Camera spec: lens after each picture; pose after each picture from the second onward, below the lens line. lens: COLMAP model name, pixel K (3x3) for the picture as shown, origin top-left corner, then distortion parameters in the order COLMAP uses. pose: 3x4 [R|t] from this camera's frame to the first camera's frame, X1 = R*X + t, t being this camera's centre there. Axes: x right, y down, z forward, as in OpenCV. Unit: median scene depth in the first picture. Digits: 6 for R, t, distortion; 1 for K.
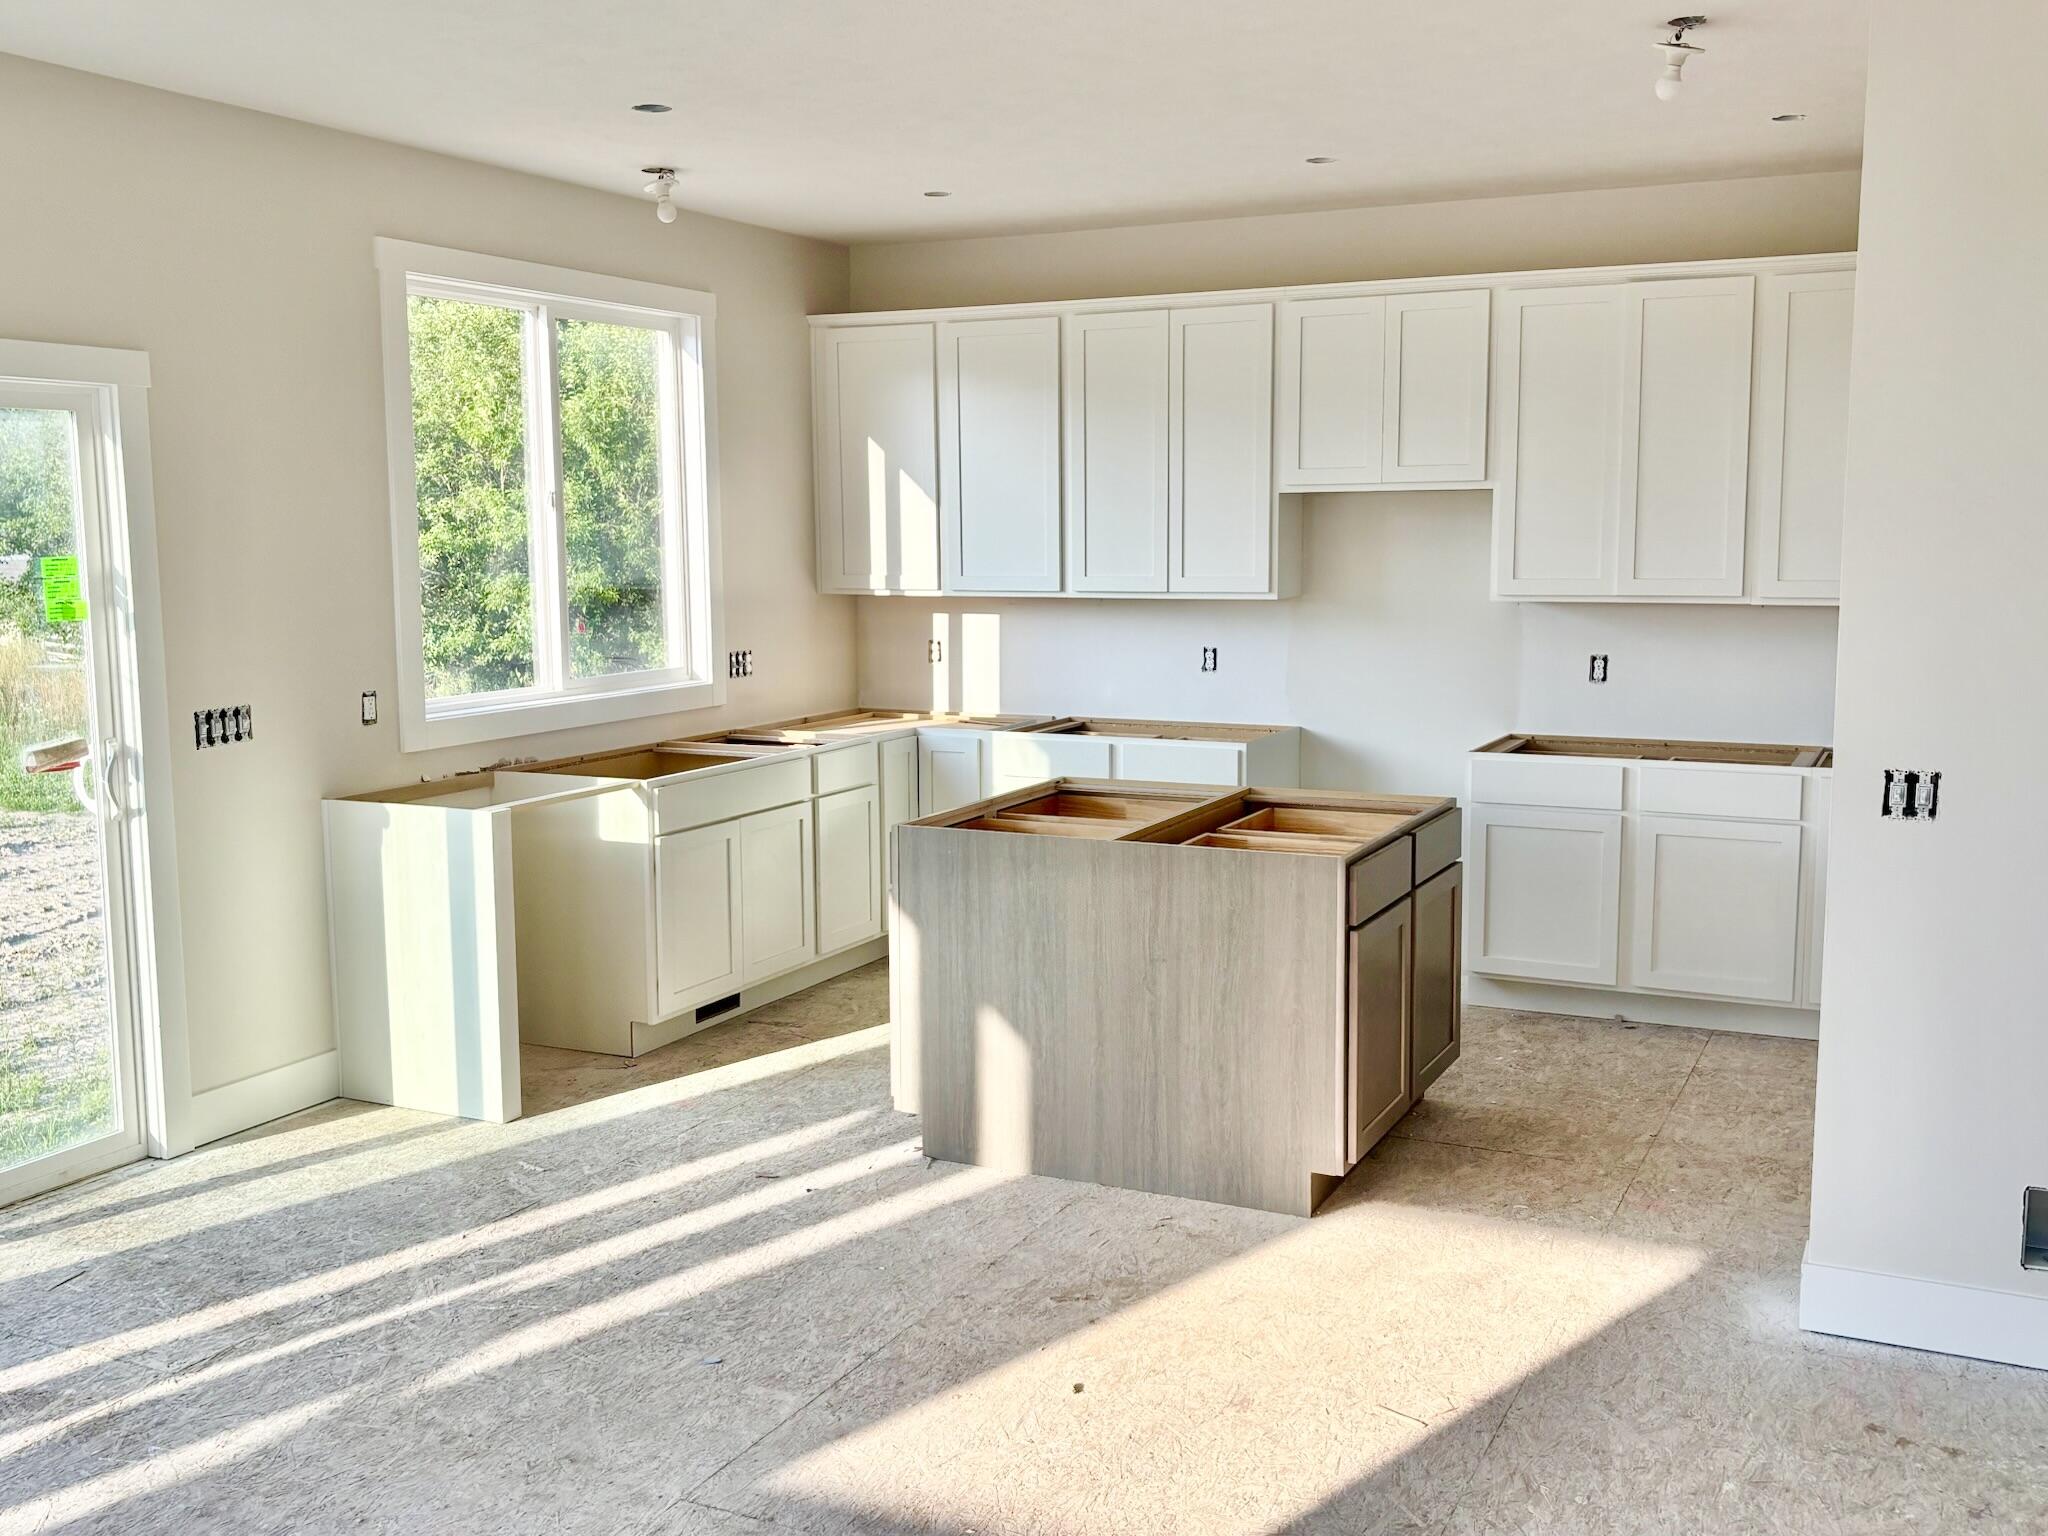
lens RADIAL K [[1980.8, 0, 1026.8], [0, 1980.8, 768.6], [0, 0, 1]] dist [0.057143, 0.000000]
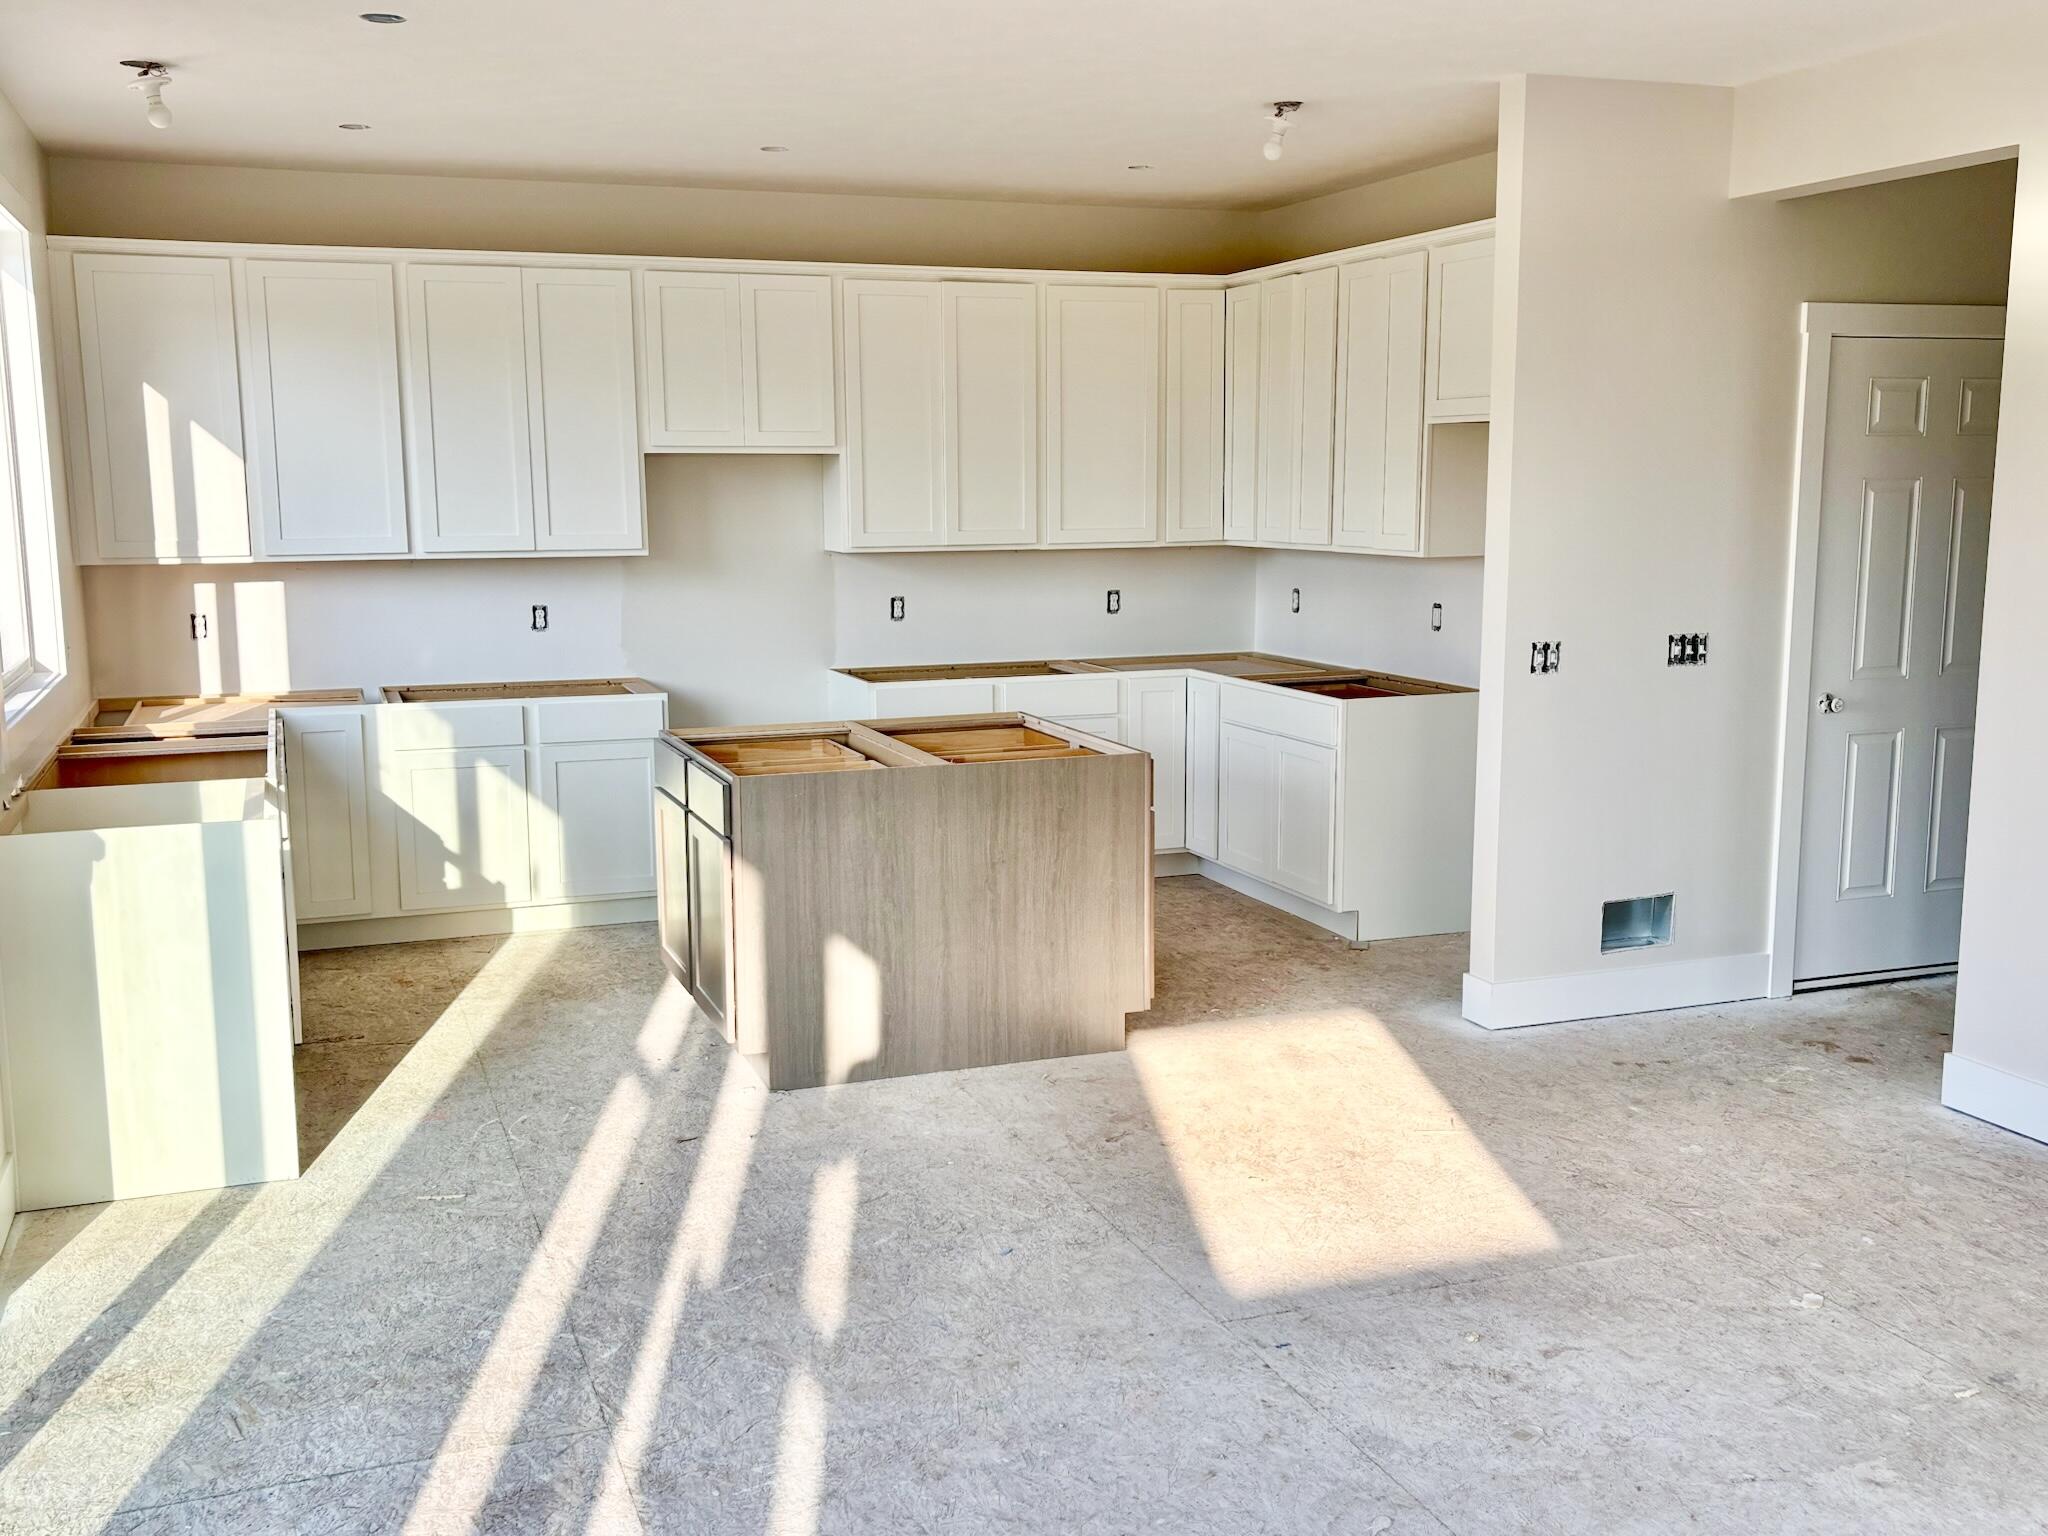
lens RADIAL K [[1980.8, 0, 979.9], [0, 1980.8, 787.5], [0, 0, 1]] dist [0.057143, 0.000000]
pose [[0.696305, -0.113811, 0.708665, -0.708600], [0.092521, 0.993343, 0.068623, -0.025466], [-0.711758, 0.017784, 0.702199, 0.186657]]
